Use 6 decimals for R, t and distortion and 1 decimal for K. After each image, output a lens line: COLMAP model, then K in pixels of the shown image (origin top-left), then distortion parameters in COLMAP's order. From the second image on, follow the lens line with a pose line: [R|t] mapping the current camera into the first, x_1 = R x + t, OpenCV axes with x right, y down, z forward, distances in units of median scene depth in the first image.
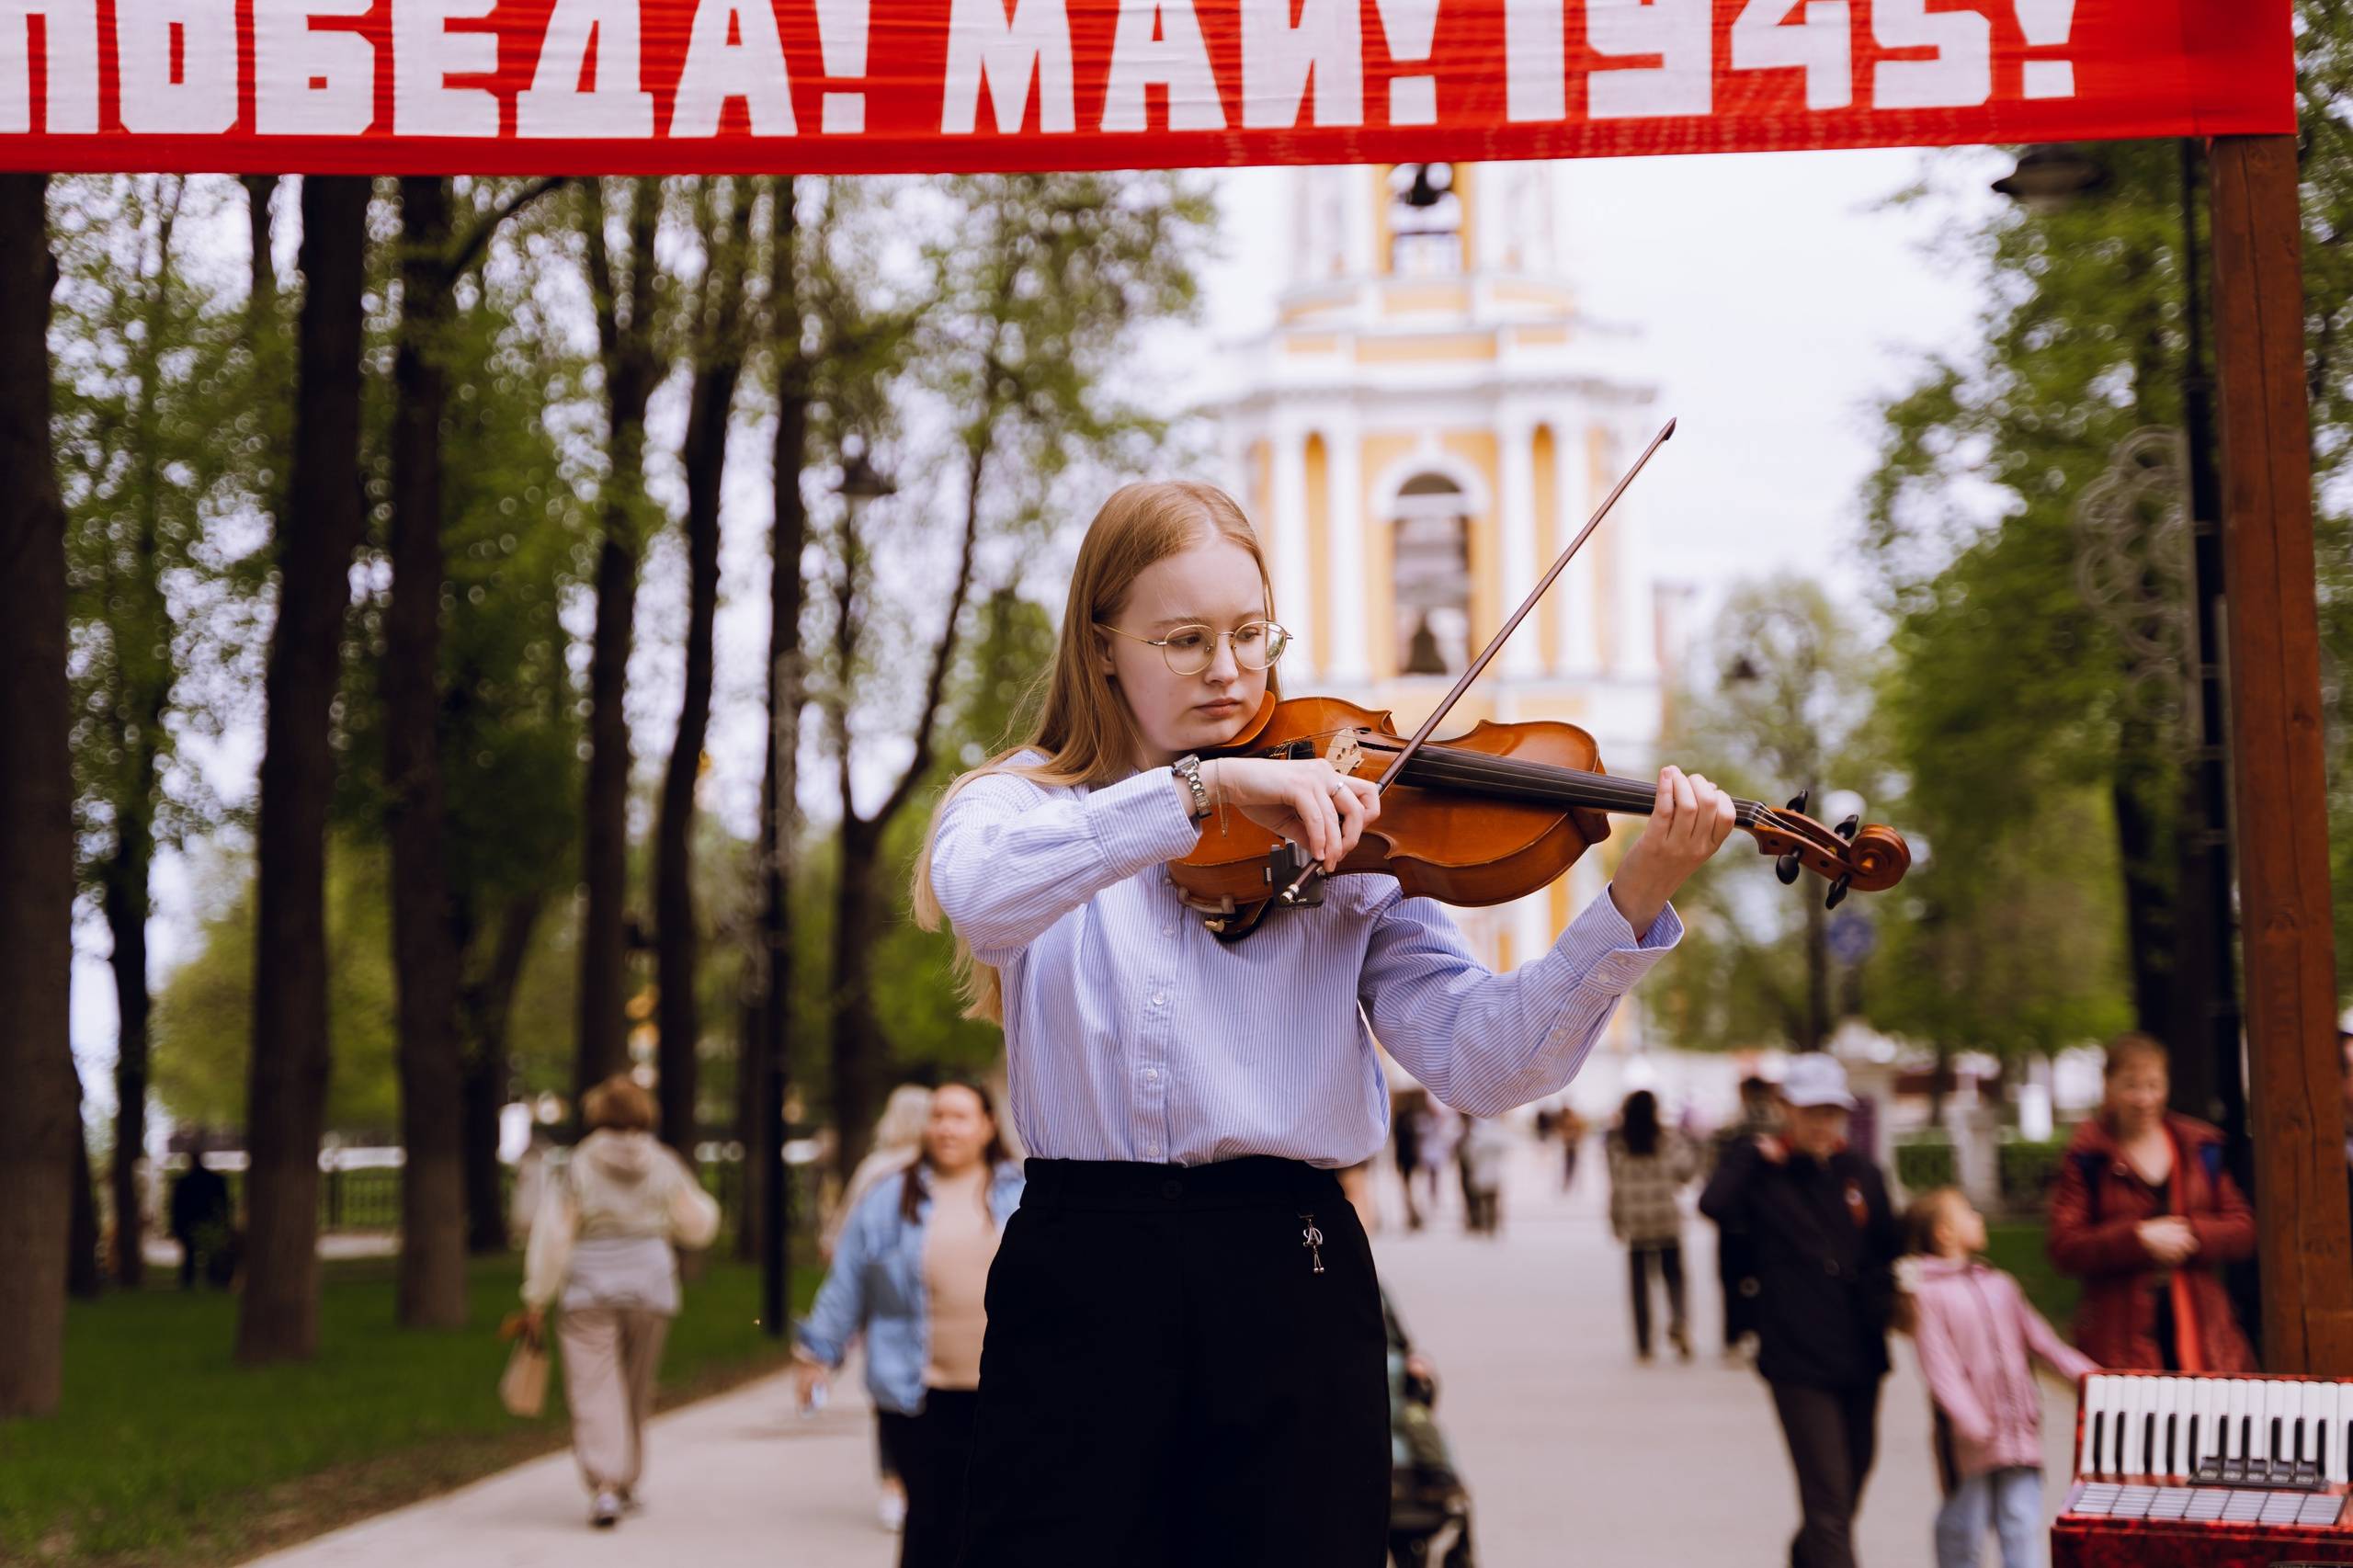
lens RADIAL K [[3912.7, 0, 1127.2], [0, 3912.7, 837.5], [0, 0, 1]] dist [0.259855, 0.000000]
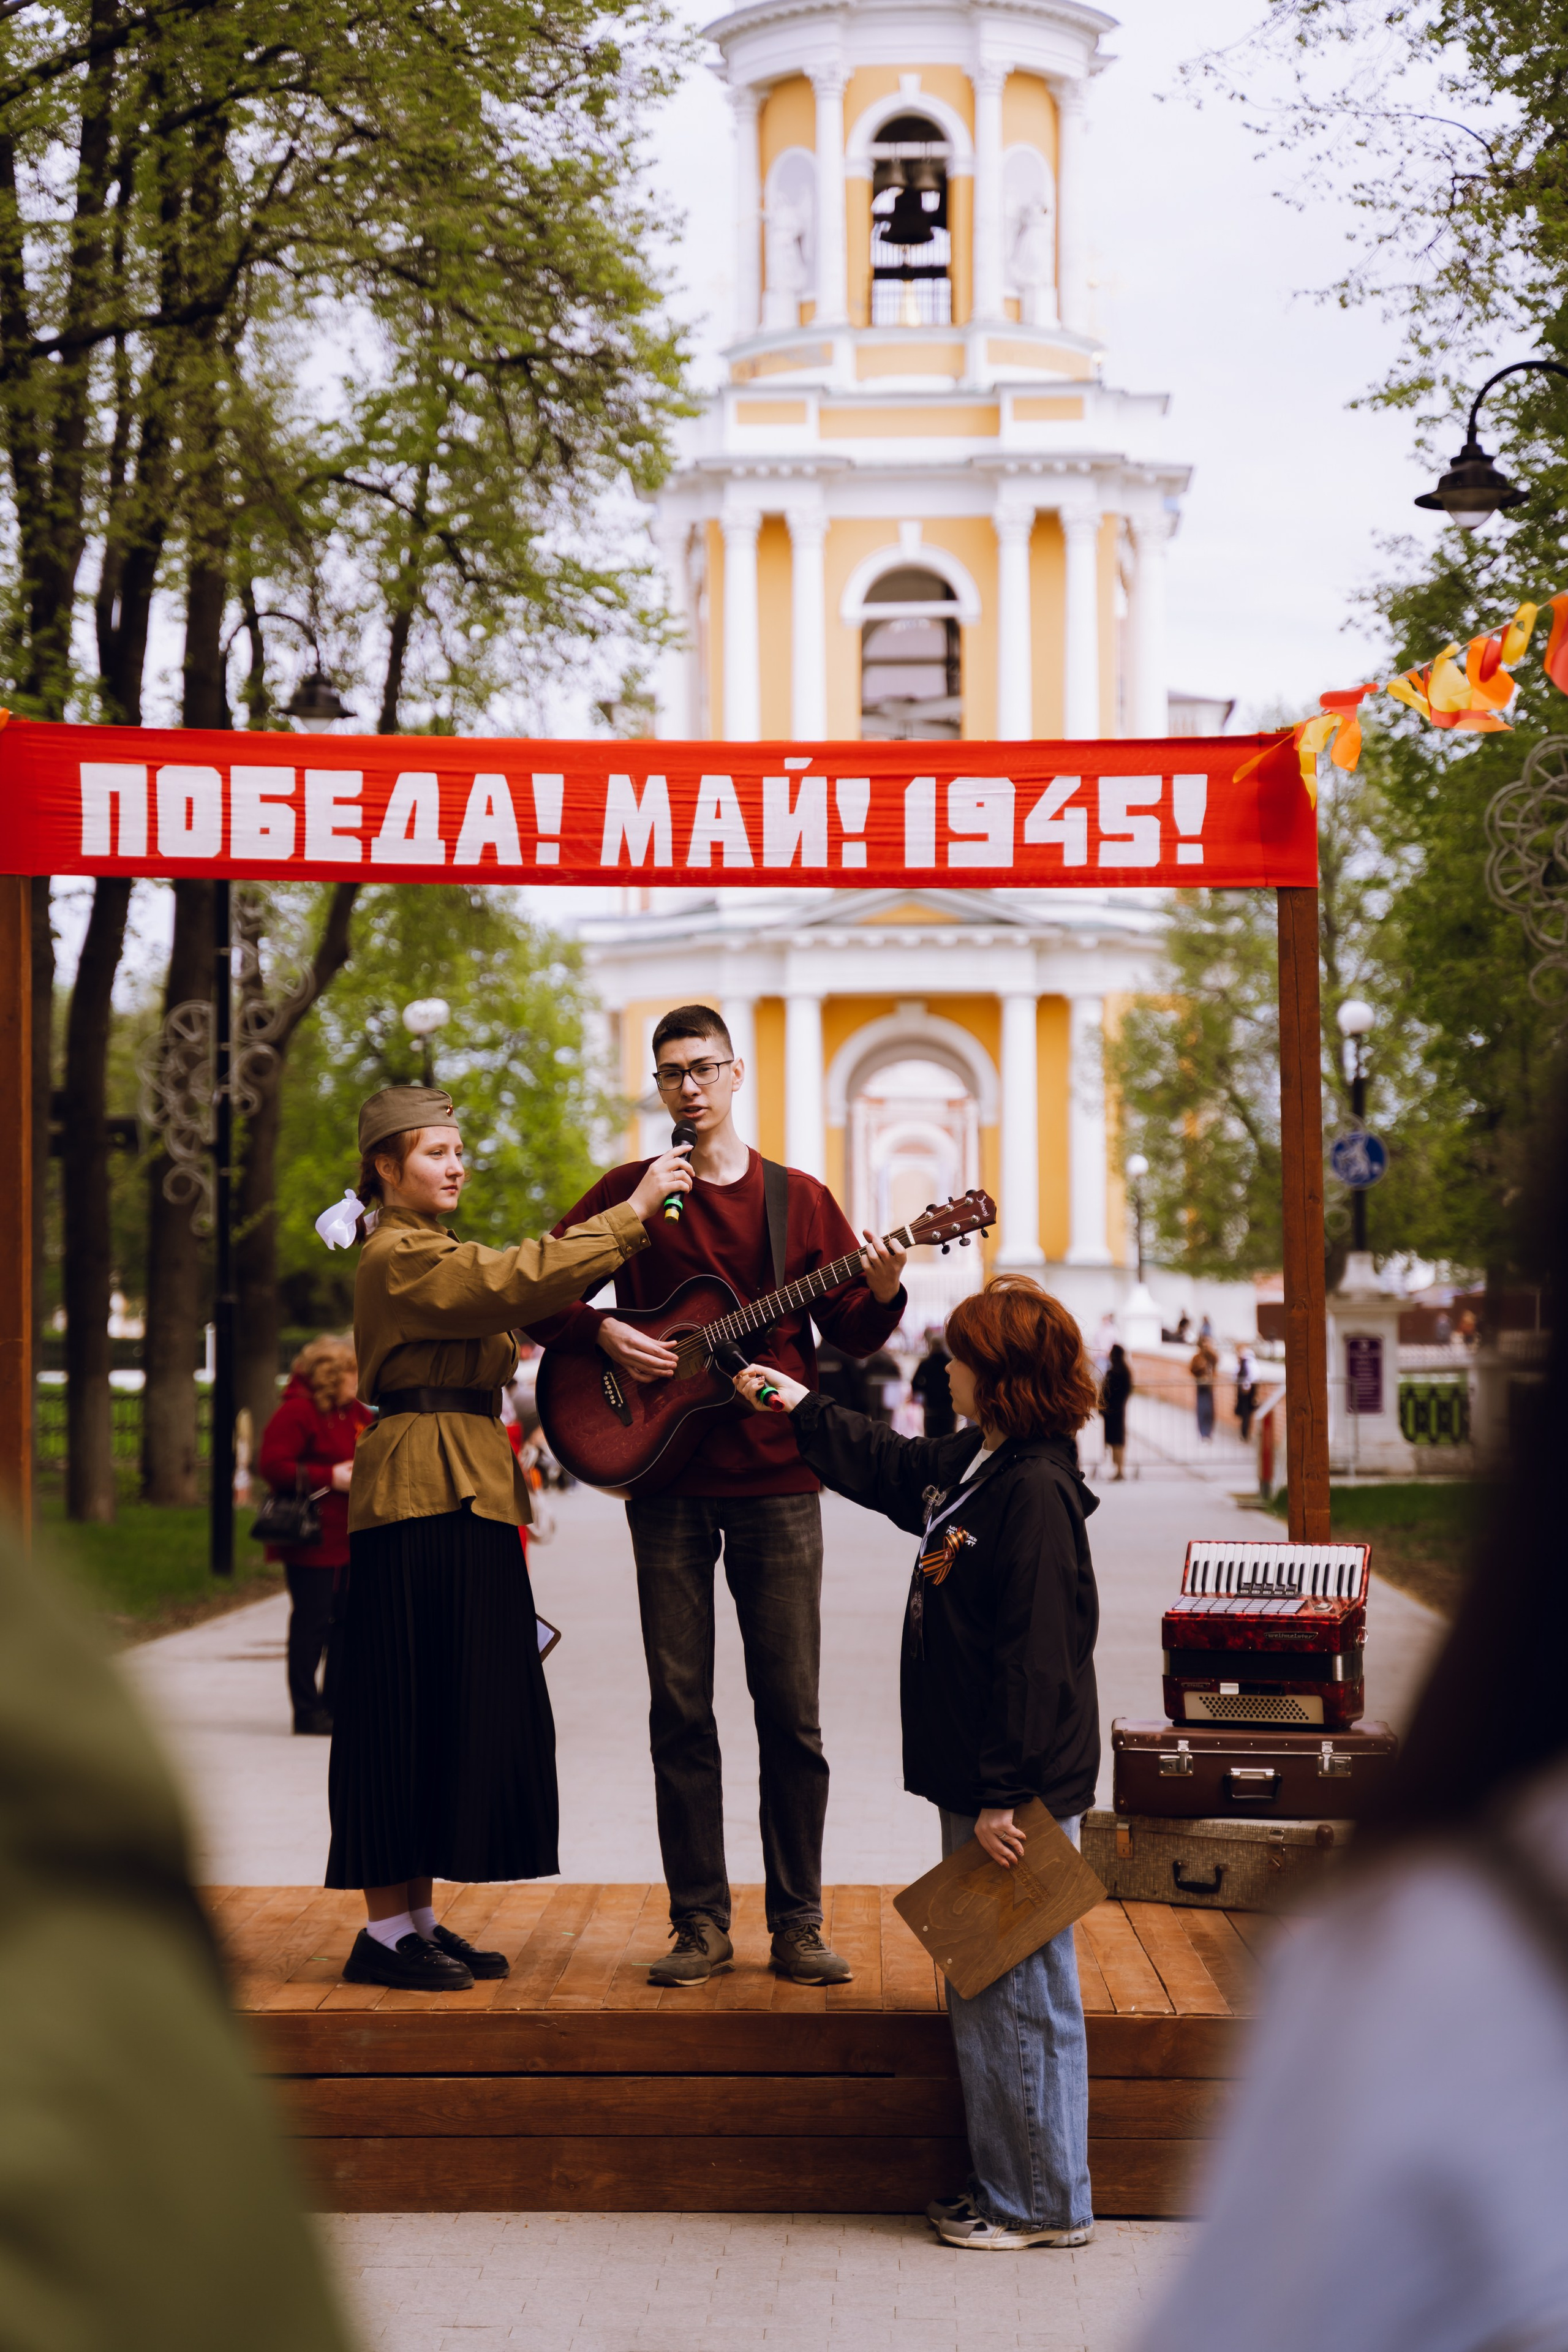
lens RADIAL K [[5039.7, 0, 782.9], [0, 5039.7, 1179.7], [0, 0, 1]] dist [0.271049, 0.000000]
pose [[0.998302, 0.022561, 0.053702, -0.085149], [-0.024710, 0.998907, 0.039685, -0.126734], [-0.052748, -0.040944, 0.997768, -1.370485]]
